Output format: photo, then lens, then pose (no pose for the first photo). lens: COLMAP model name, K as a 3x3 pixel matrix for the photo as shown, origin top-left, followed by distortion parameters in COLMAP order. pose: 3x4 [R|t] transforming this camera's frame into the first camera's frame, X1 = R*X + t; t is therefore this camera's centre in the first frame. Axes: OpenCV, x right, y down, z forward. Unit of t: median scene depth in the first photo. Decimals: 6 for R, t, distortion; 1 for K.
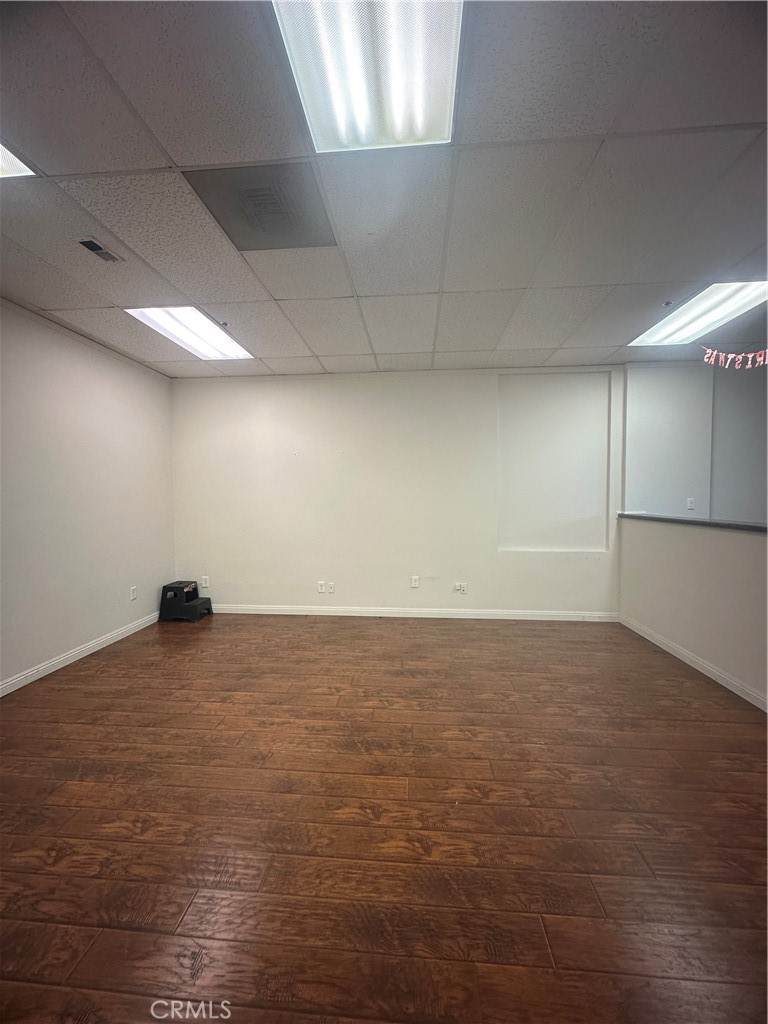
lens RADIAL K [[409.8, 0, 382.7], [0, 409.8, 512.1], [0, 0, 1]] dist [0.004152, -0.000454]
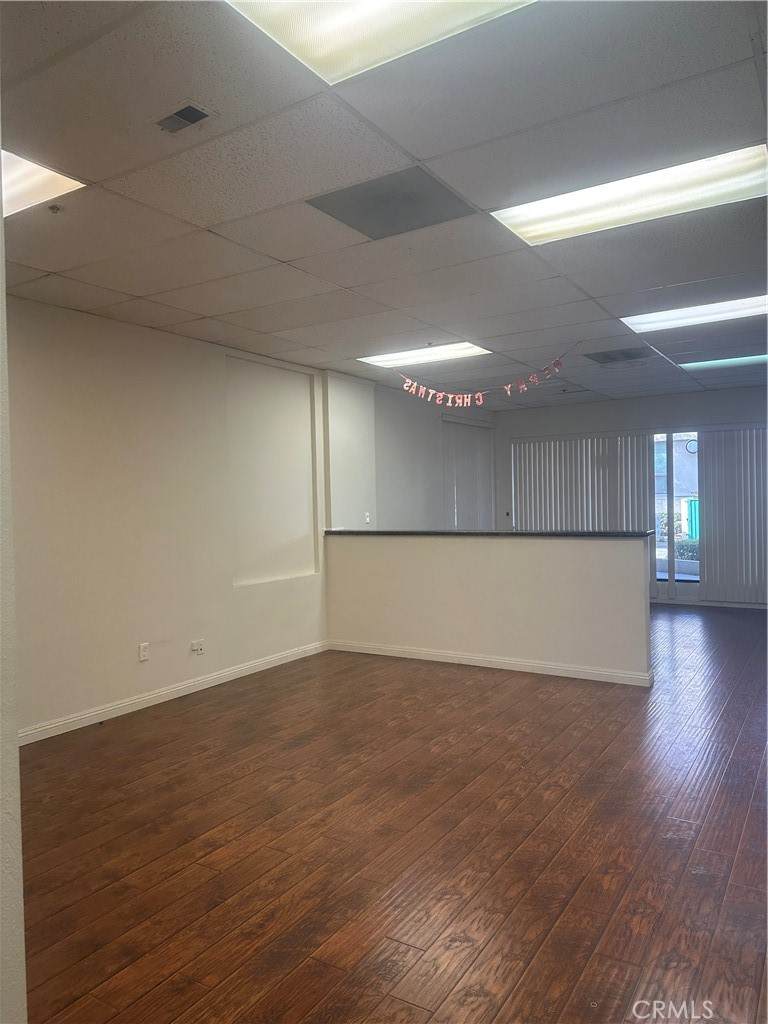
lens RADIAL K [[717.7, 0, 383.9], [0, 717.7, 507.2], [0, 0, 1]] dist [0.050139, -0.018410]
pose [[0.458098, -0.013255, 0.888803, -0.999188], [0.054198, 0.998445, -0.013044, -0.026068], [-0.887248, 0.054147, 0.458104, 0.182410]]
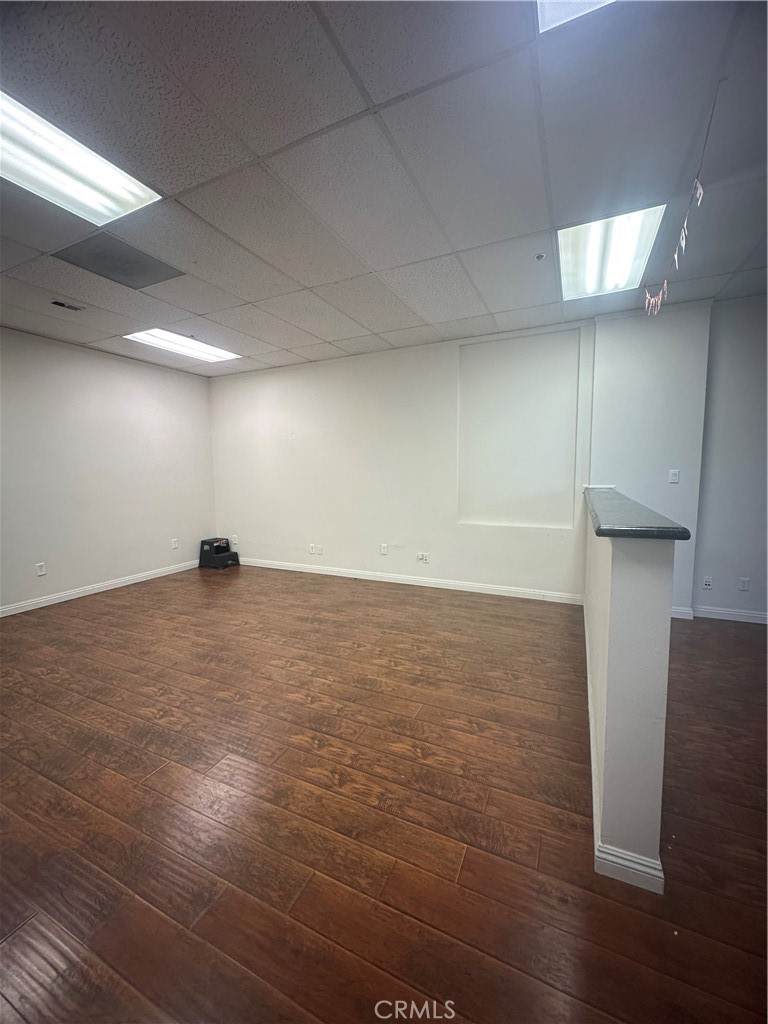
lens RADIAL K [[409.8, 0, 381.7], [0, 409.8, 511.8], [0, 0, 1]] dist [0.004152, -0.000454]
pose [[0.933484, 0.028568, -0.357478, 0.609297], [-0.006501, 0.998006, 0.062779, 0.004061], [0.358559, -0.056279, 0.931809, -0.011663]]
